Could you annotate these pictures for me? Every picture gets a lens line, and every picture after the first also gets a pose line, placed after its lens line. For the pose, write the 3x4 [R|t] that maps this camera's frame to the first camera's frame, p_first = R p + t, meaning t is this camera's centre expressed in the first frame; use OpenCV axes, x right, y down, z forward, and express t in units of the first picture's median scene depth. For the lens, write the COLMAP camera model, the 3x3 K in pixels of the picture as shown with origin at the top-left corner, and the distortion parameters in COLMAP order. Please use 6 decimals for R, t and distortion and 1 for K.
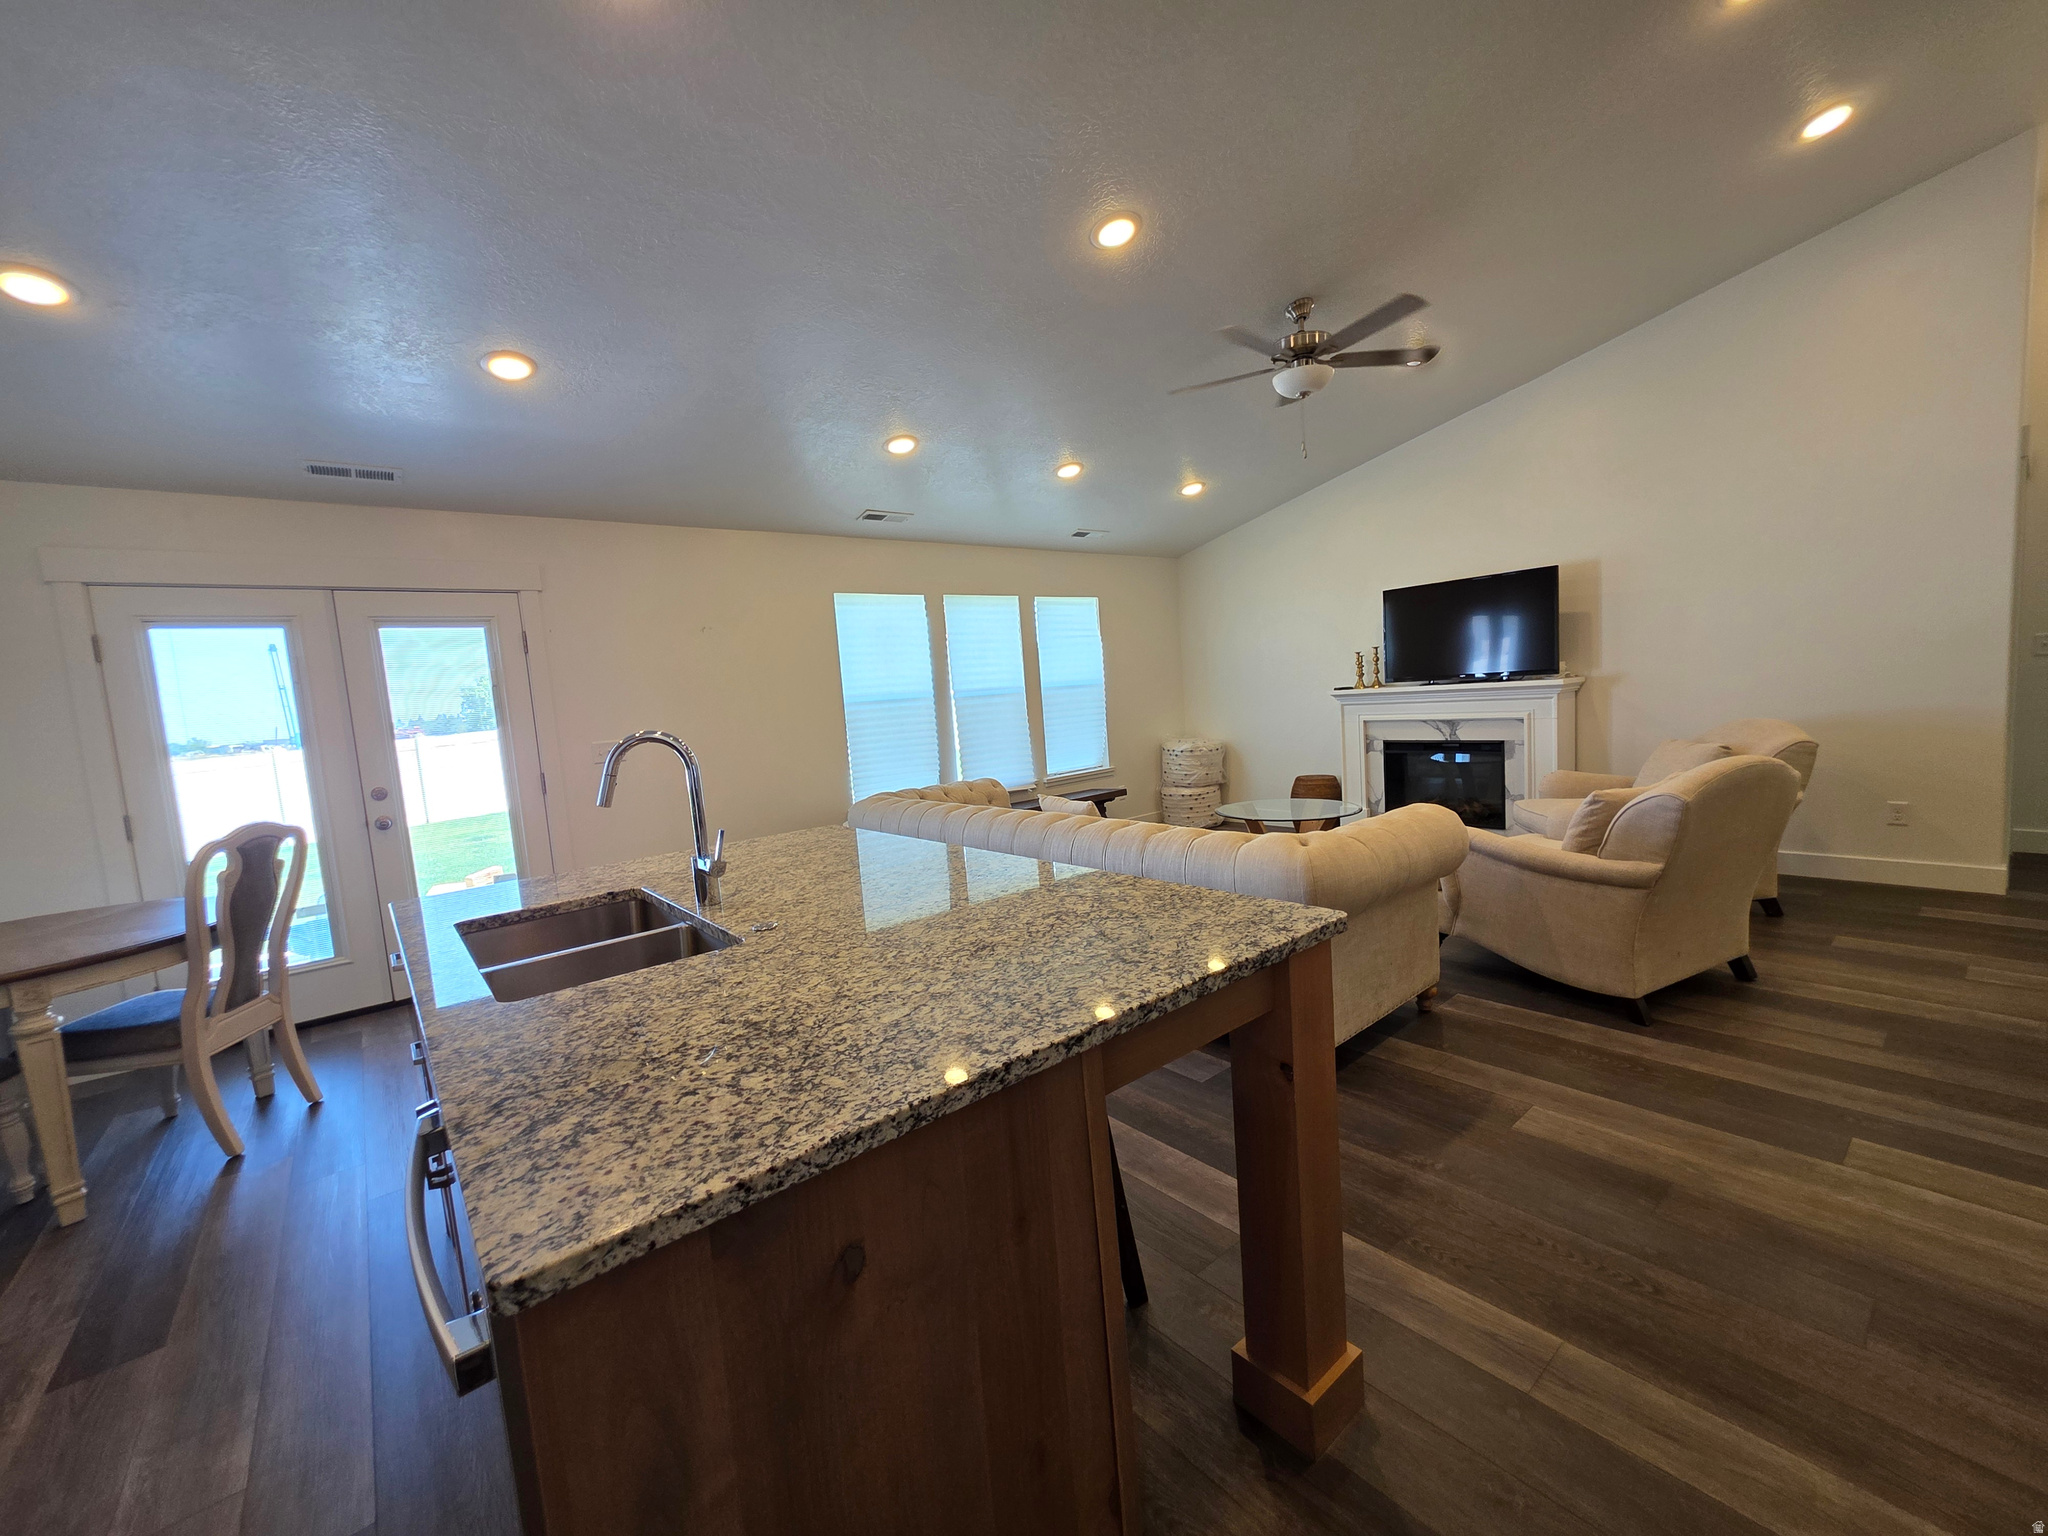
lens RADIAL K [[819.5, 0, 1021.4], [0, 819.5, 772.2], [0, 0, 1]] dist [-0.000077, 0.000831]
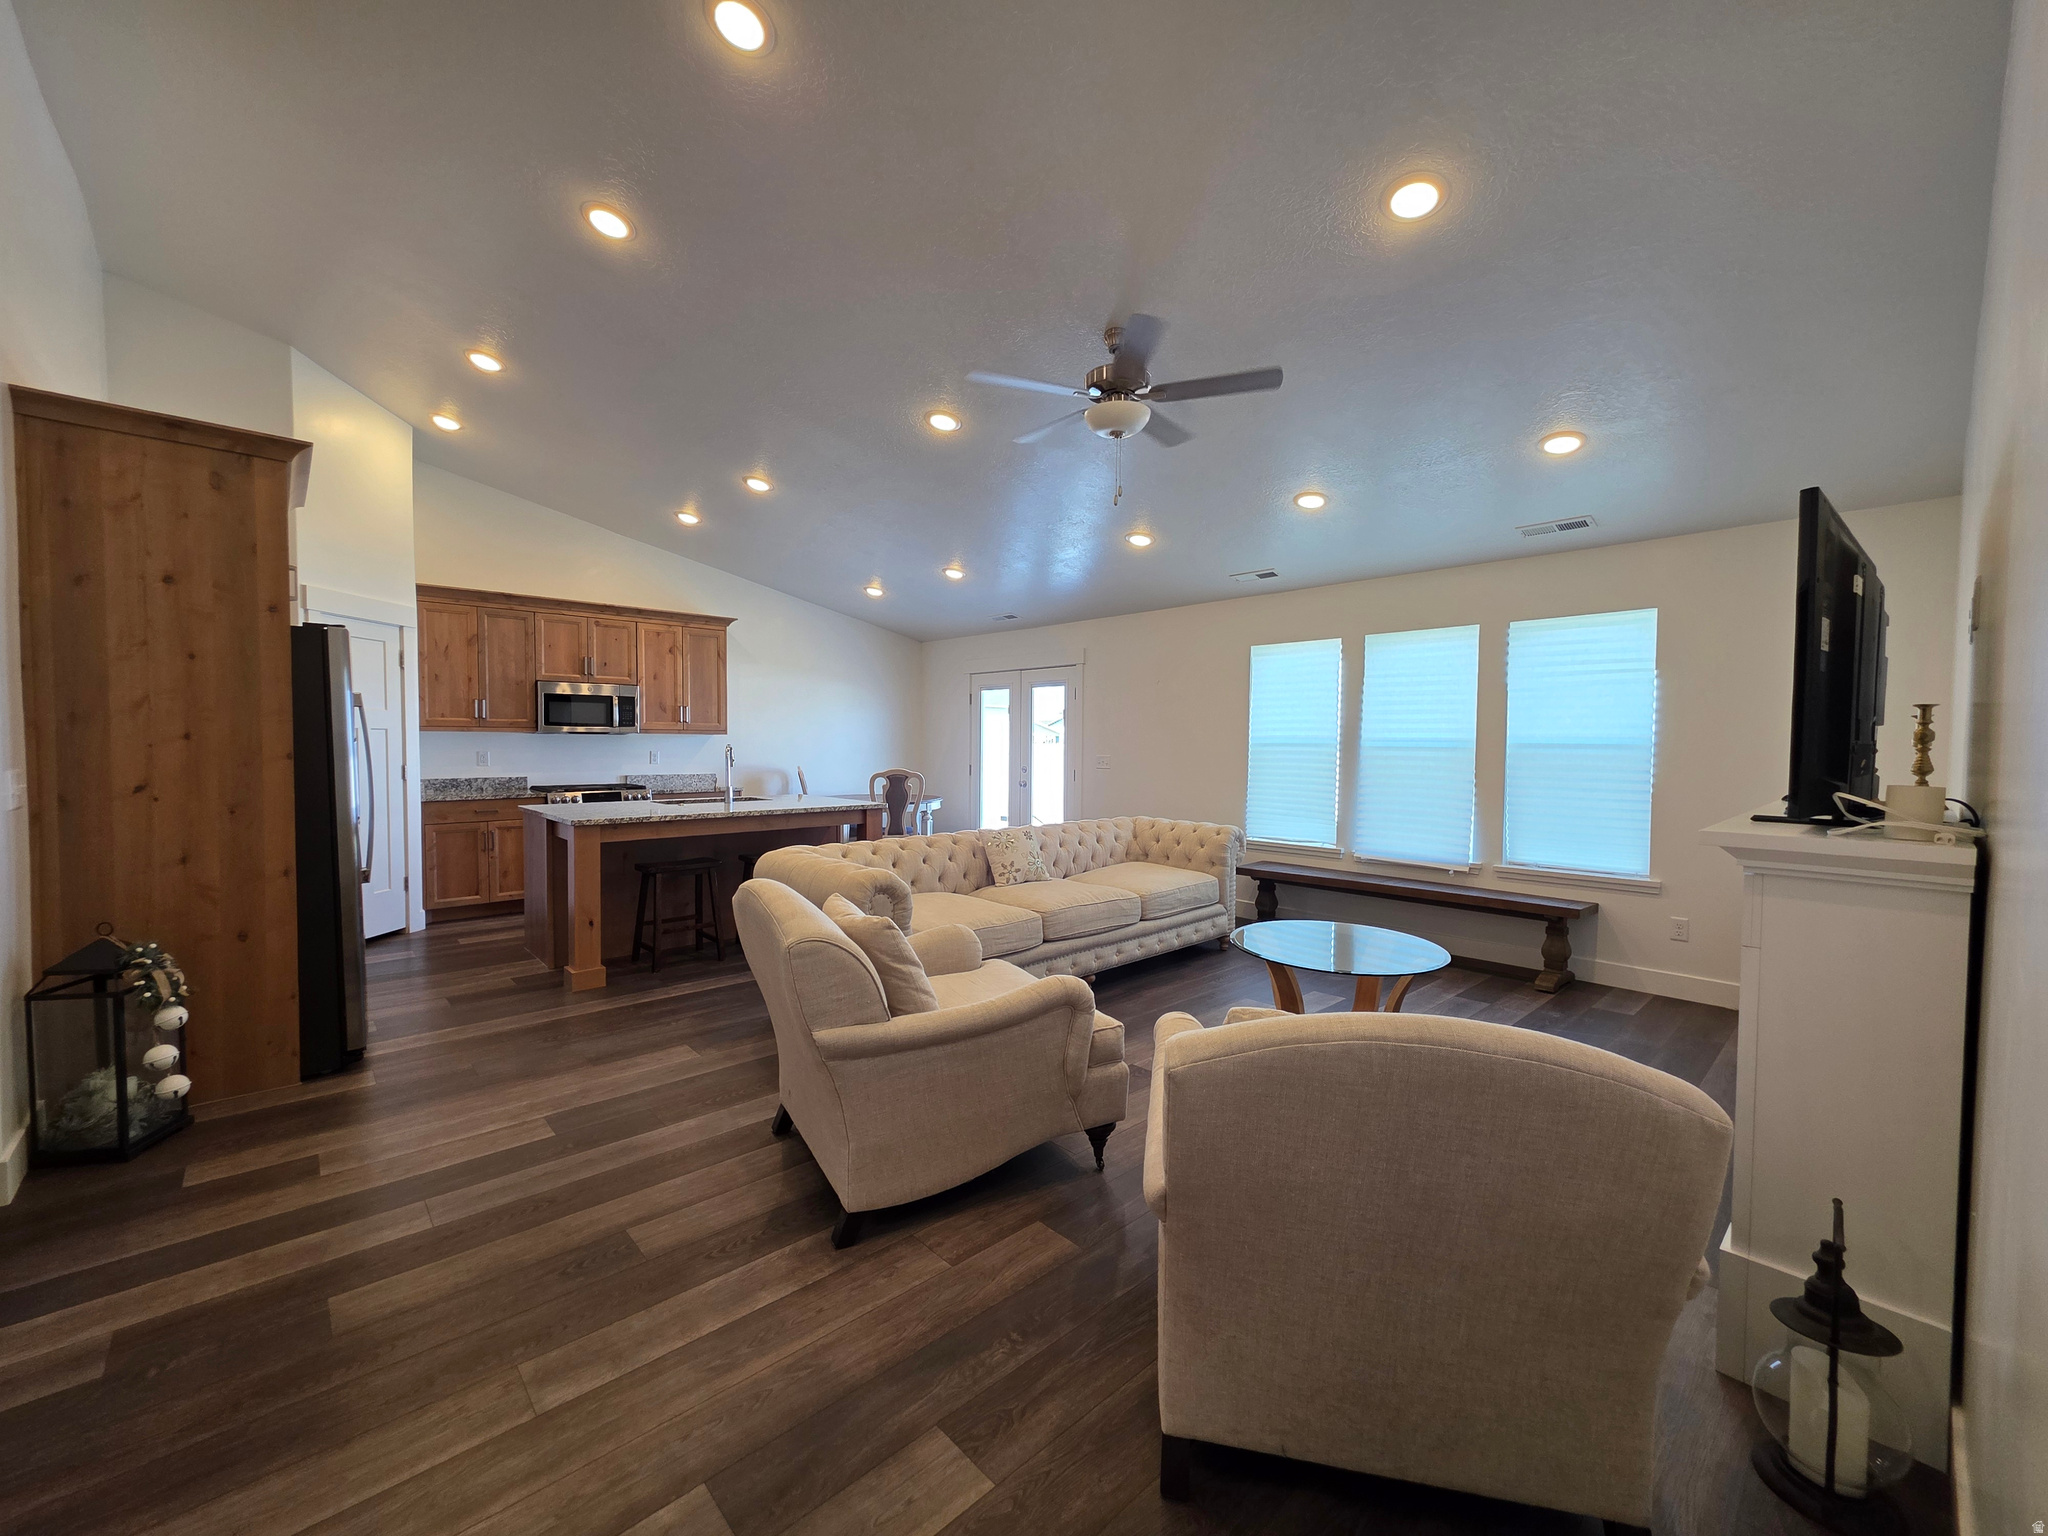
lens RADIAL K [[819.5, 0, 1029.1], [0, 819.5, 774.3], [0, 0, 1]] dist [-0.000077, 0.000831]
pose [[0.062064, 0.112604, -0.991700, 1.267989], [-0.111040, 0.988226, 0.105260, -0.181779], [0.991876, 0.103586, 0.073837, 0.886064]]
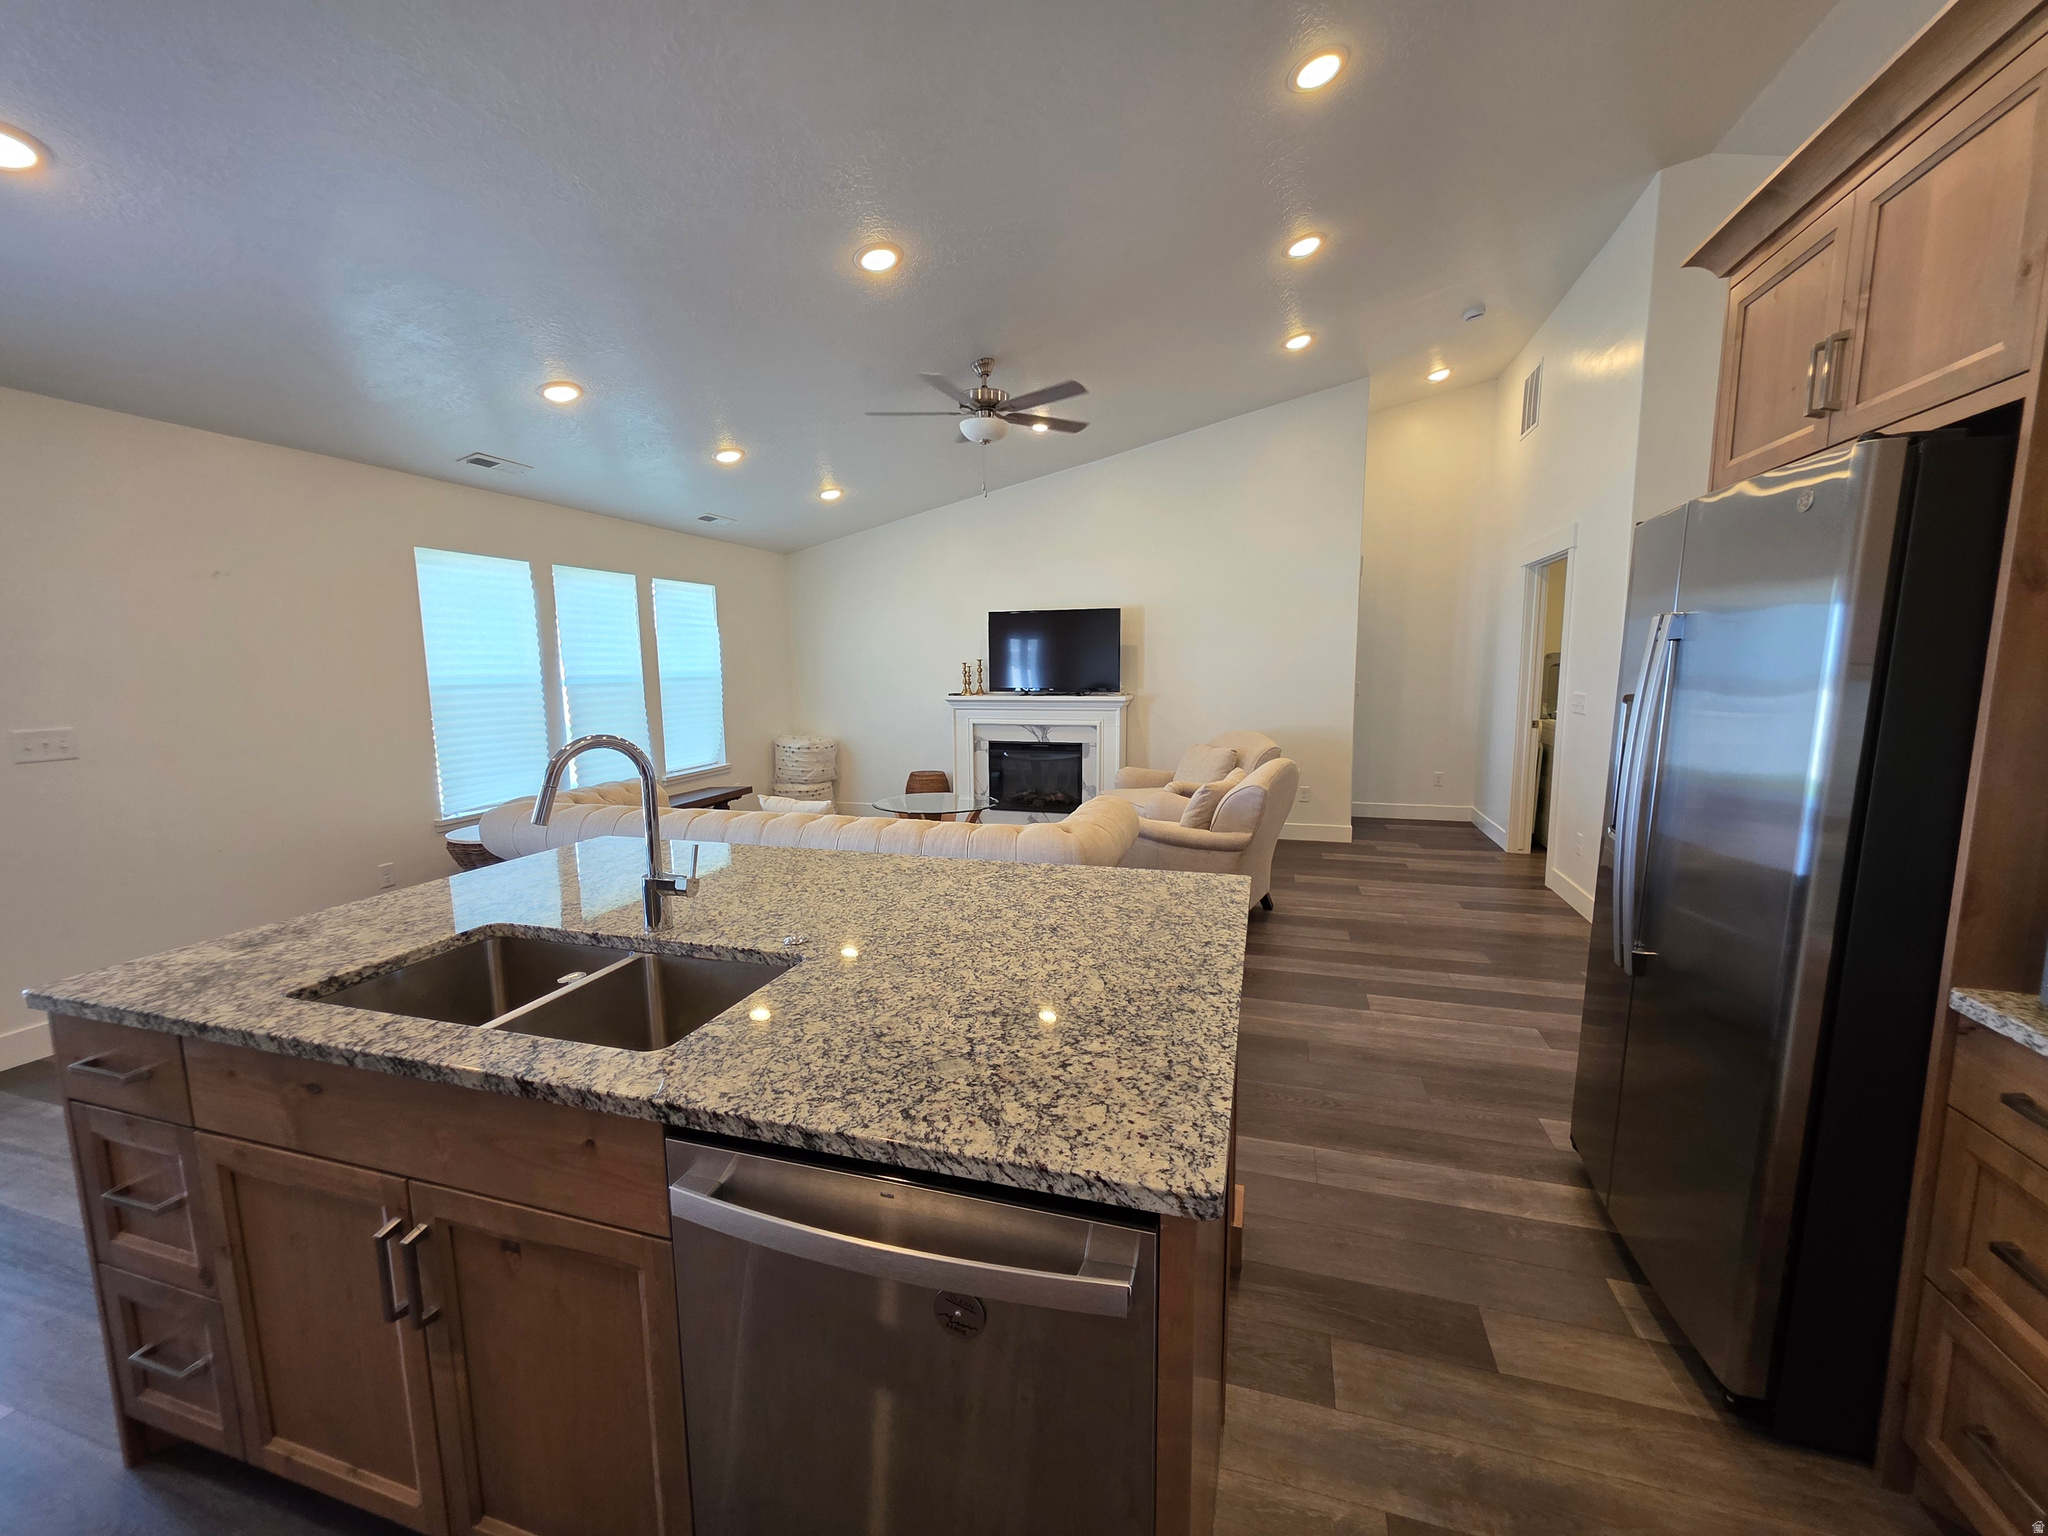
lens RADIAL K [[819.5, 0, 1020.3], [0, 819.5, 771.9], [0, 0, 1]] dist [-0.000077, 0.000831]
pose [[0.830009, -0.007622, 0.557697, -0.262485], [0.003306, 0.999956, 0.008745, -0.008008], [-0.557740, -0.005415, 0.829998, 0.017946]]
